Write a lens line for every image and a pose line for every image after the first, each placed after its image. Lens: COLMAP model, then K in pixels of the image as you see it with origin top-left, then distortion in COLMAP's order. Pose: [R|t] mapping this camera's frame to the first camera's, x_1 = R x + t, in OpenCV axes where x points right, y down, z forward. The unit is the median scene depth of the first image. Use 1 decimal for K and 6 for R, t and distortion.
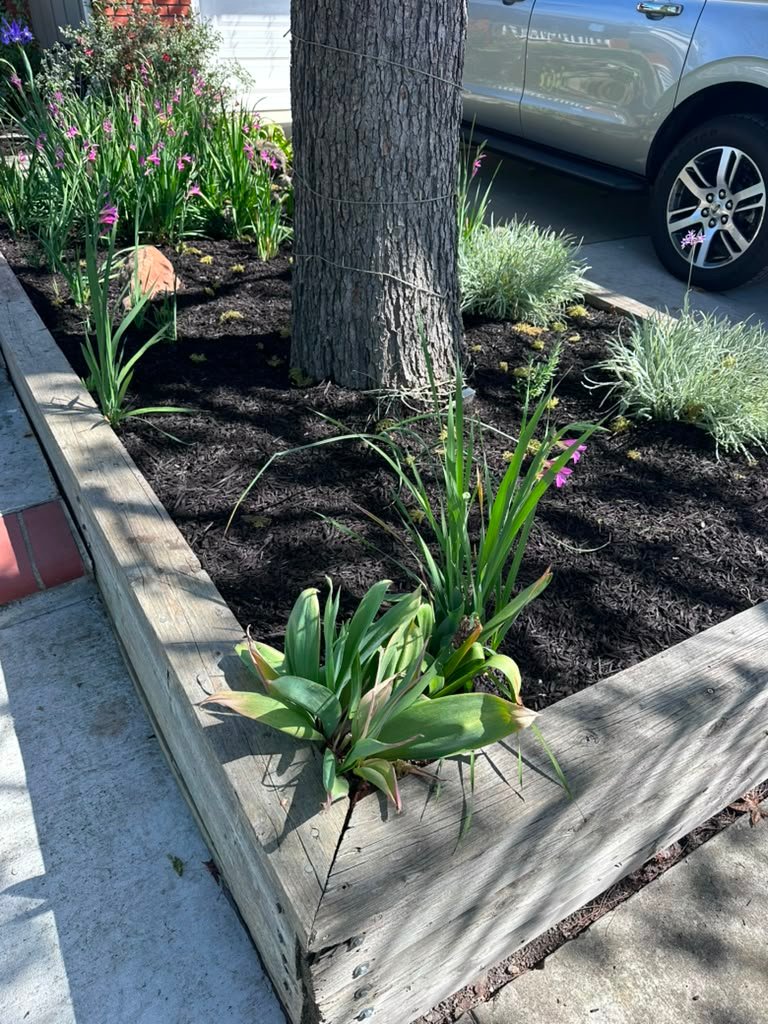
lens RADIAL K [[745.7, 0, 384.3], [0, 745.7, 519.8], [0, 0, 1]] dist [0.020782, -0.026713]
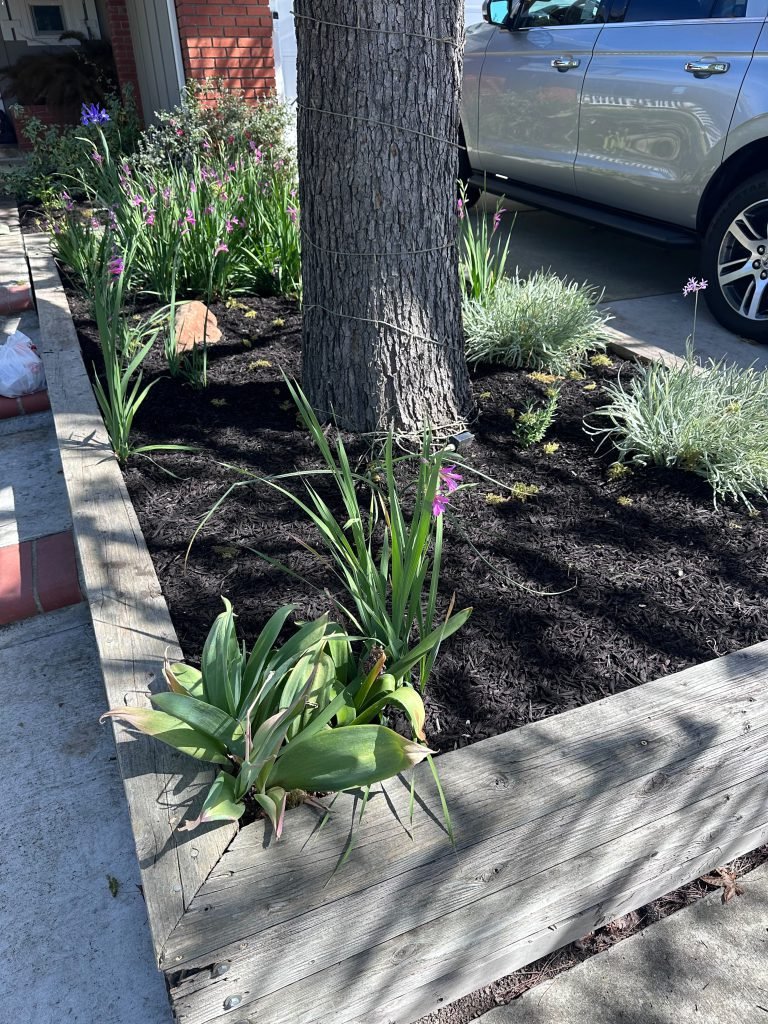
lens RADIAL K [[745.7, 0, 392.4], [0, 745.7, 519.7], [0, 0, 1]] dist [0.020782, -0.026713]
pose [[0.991405, 0.028709, -0.127636, 0.176646], [-0.038577, 0.996397, -0.075524, 0.024440], [0.125008, 0.079799, 0.988941, 0.004953]]
